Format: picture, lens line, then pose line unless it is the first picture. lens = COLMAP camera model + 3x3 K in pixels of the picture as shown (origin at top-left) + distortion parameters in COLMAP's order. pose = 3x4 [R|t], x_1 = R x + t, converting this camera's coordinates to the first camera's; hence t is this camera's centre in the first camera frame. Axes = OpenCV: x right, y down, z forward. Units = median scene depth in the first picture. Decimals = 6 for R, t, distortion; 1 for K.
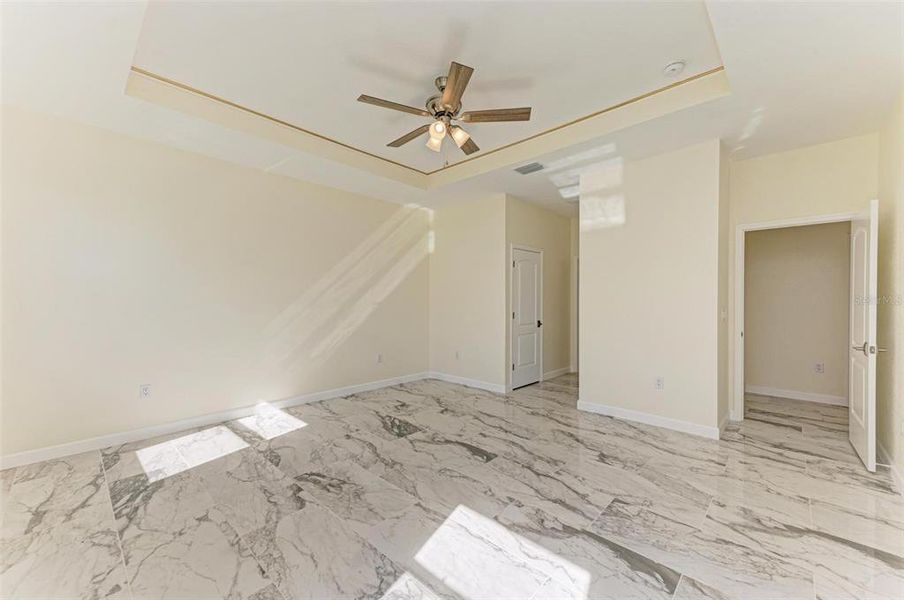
lens RADIAL K [[352.3, 0, 453.2], [0, 352.3, 303.2], [0, 0, 1]] dist [0.015756, -0.000303]
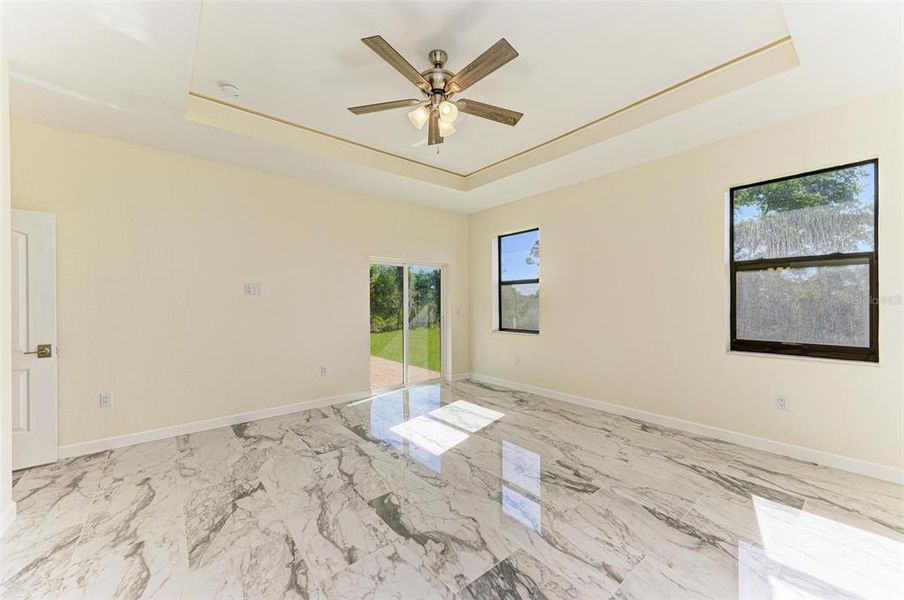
lens RADIAL K [[352.3, 0, 453.2], [0, 352.3, 303.2], [0, 0, 1]] dist [0.015756, -0.000303]
pose [[-0.992042, 0.005161, 0.125798, -0.169348], [0.006934, 0.999883, 0.013655, -0.018437], [-0.125713, 0.014419, -0.991962, 1.846881]]
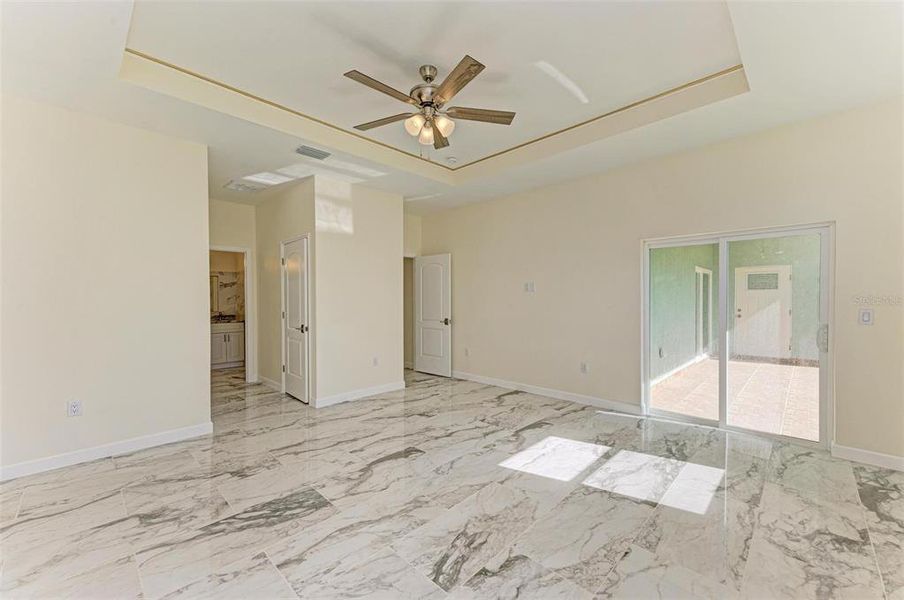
lens RADIAL K [[360.4, 0, 445.0], [0, 360.4, 301.1], [0, 0, 1]] dist [0.013294, -0.000055]
pose [[0.036562, -0.006768, 0.999308, -0.991193], [0.012434, 0.999903, 0.006317, -0.006790], [-0.999254, 0.012195, 0.036642, 0.906601]]
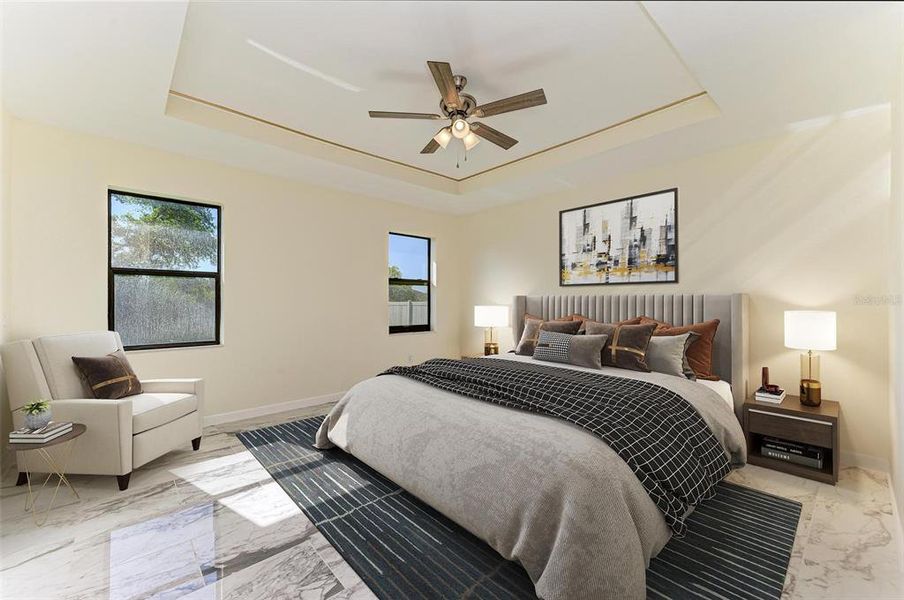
lens RADIAL K [[352.3, 0, 453.2], [0, 352.3, 303.2], [0, 0, 1]] dist [0.015756, -0.000303]
pose [[-0.056420, -0.007438, -0.998379, 0.948482], [-0.007072, 0.999950, -0.007051, -0.000017], [0.998382, 0.006663, -0.056470, 1.037954]]
